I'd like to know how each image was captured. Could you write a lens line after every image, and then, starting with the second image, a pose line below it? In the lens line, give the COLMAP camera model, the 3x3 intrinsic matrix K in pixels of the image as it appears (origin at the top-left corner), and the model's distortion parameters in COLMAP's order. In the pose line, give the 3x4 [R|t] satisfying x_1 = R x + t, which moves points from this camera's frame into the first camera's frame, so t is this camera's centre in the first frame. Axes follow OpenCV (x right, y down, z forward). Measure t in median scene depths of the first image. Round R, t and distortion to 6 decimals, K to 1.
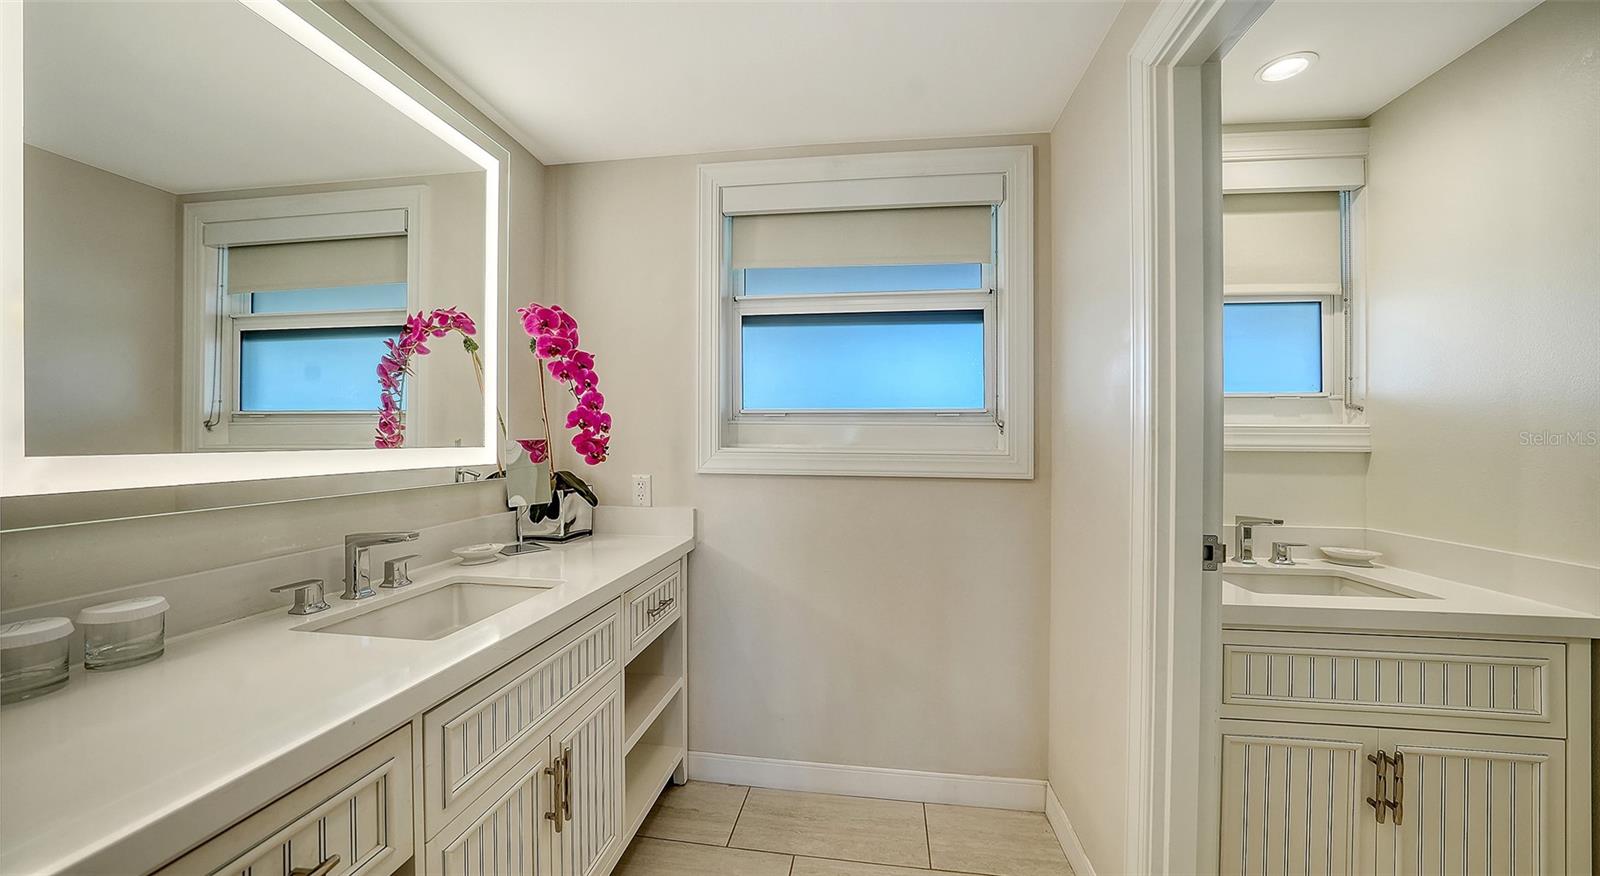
lens RADIAL K [[563.2, 0, 805.0], [0, 563.2, 442.9], [0, 0, 1]] dist [-0.015451, -0.000123]
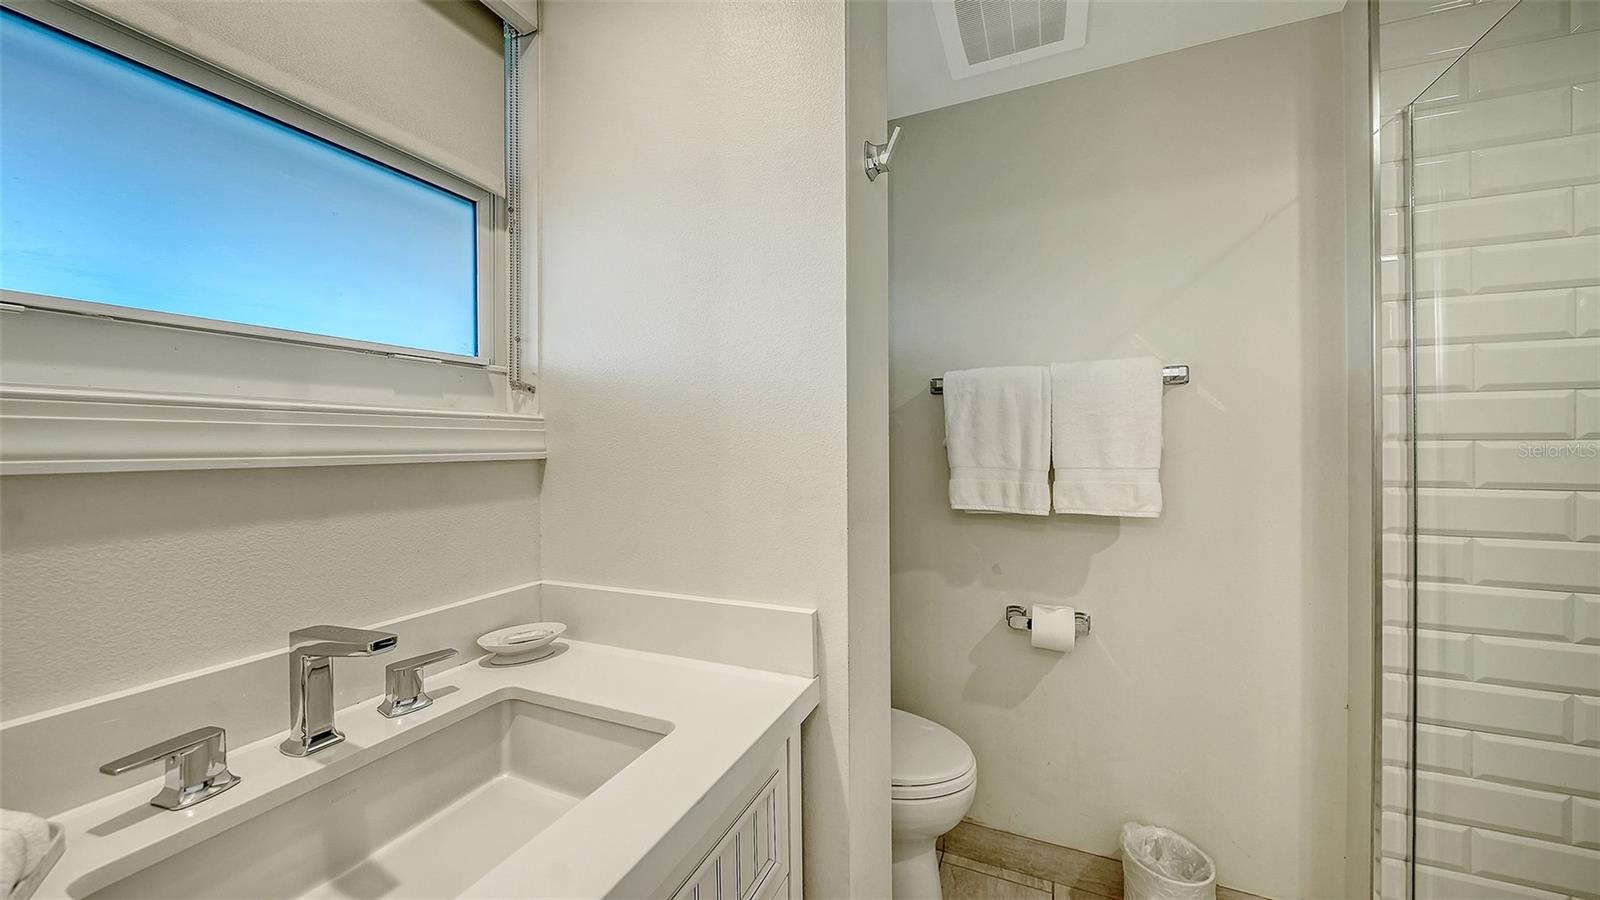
lens RADIAL K [[554.5, 0, 806.9], [0, 554.5, 446.4], [0, 0, 1]] dist [-0.004476, -0.000014]
pose [[0.281341, -0.004347, 0.959598, 0.482945], [0.004254, 0.999986, 0.003282, 0.001577], [-0.959598, 0.003159, 0.281355, 0.519096]]
